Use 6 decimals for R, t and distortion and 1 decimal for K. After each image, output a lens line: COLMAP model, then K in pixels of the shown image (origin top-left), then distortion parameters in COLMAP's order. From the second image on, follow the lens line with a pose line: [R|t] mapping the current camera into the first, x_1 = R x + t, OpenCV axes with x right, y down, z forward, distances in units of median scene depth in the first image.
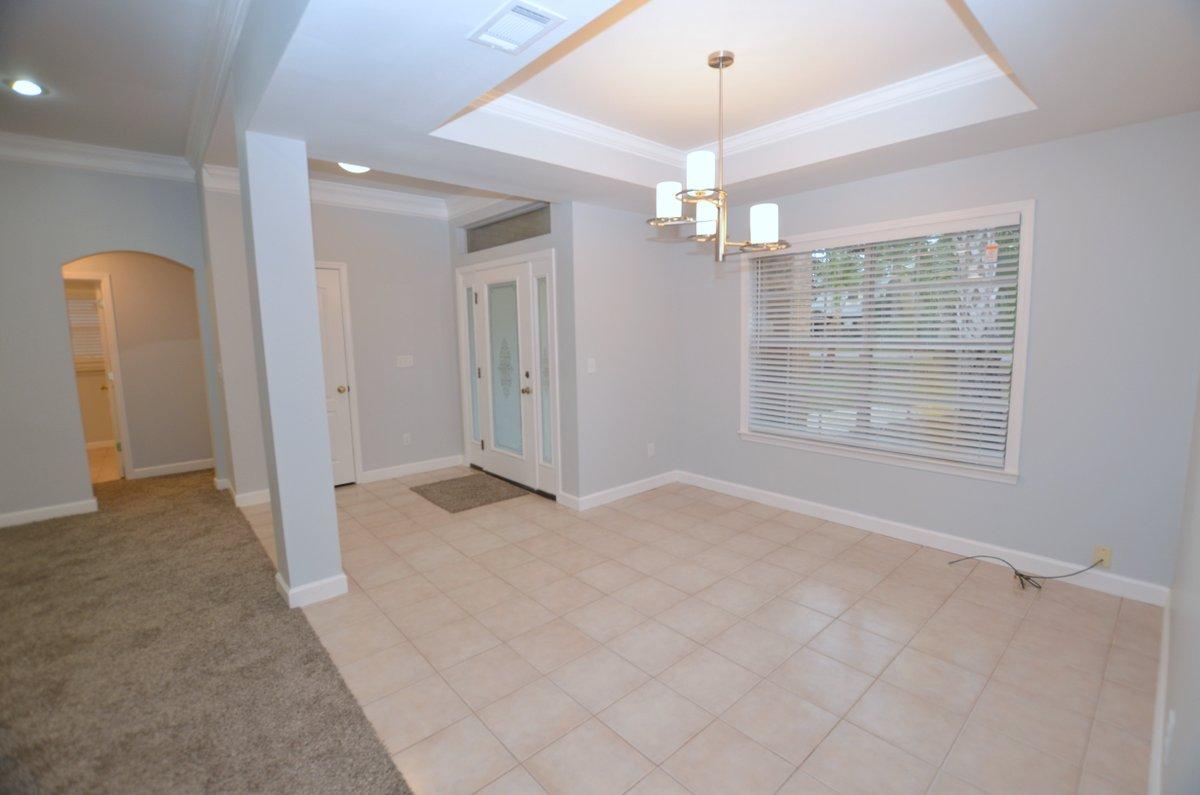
lens RADIAL K [[530.0, 0, 608.5], [0, 530.0, 396.1], [0, 0, 1]] dist [-0.032721, 0.003812]
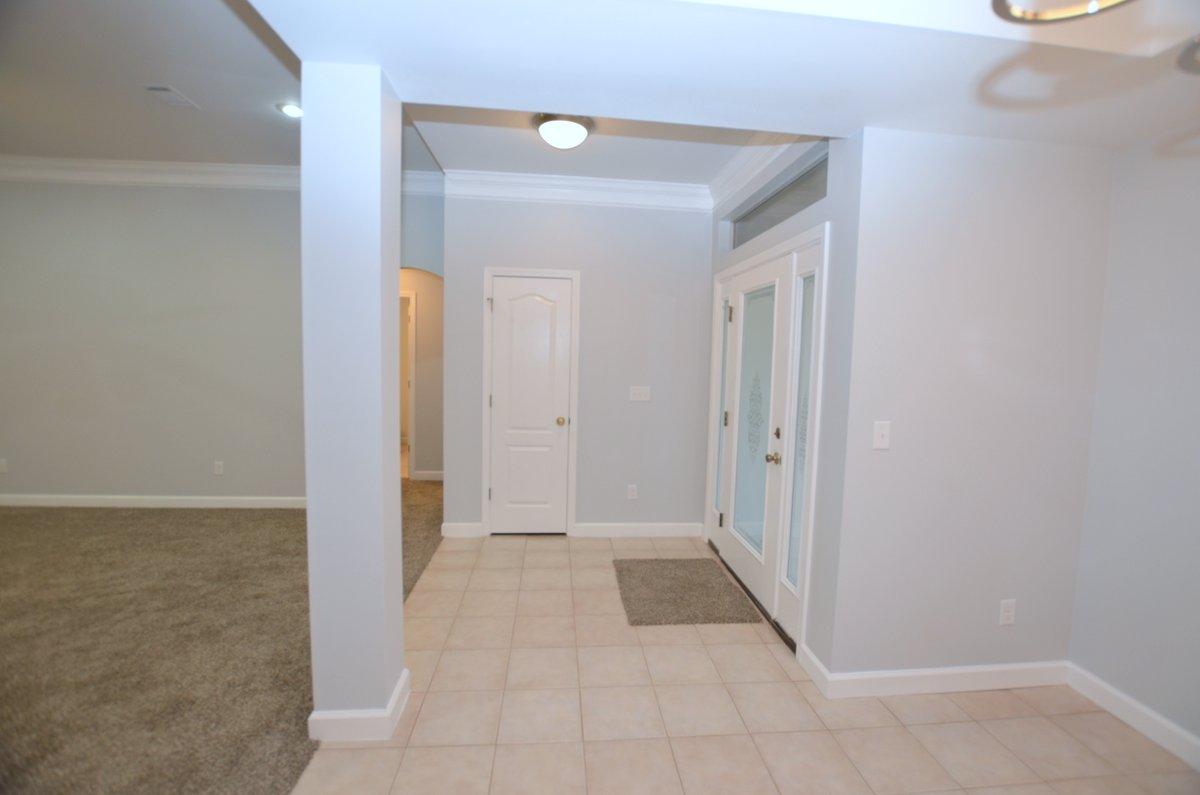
lens RADIAL K [[530.0, 0, 607.2], [0, 530.0, 397.0], [0, 0, 1]] dist [-0.032721, 0.003812]
pose [[0.802173, 0.086919, -0.590731, 0.051223], [-0.116122, 0.993168, -0.011553, -0.054363], [0.585691, 0.077864, 0.806786, 0.394231]]
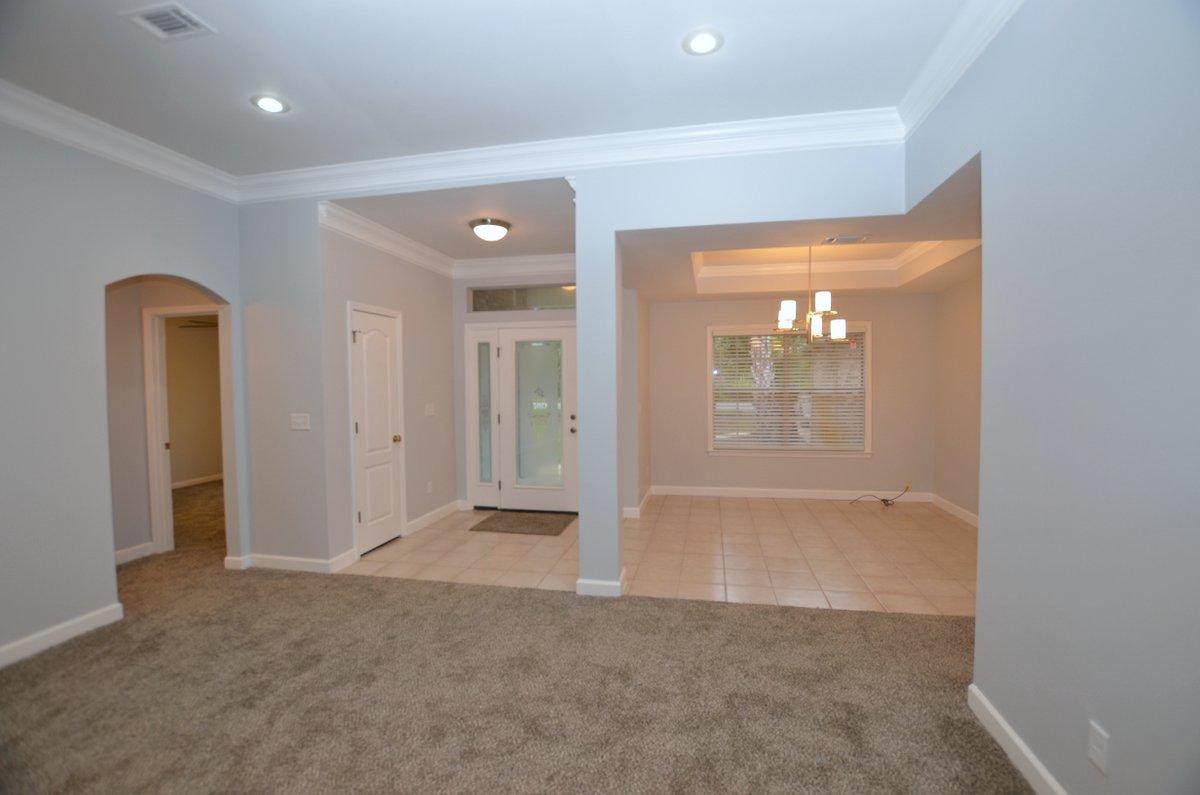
lens RADIAL K [[530.0, 0, 604.2], [0, 530.0, 399.2], [0, 0, 1]] dist [-0.032721, 0.003812]
pose [[0.798511, -0.008839, 0.601915, -0.865167], [0.071496, 0.994208, -0.080247, 0.022231], [-0.597719, 0.107113, 0.794518, -0.018963]]
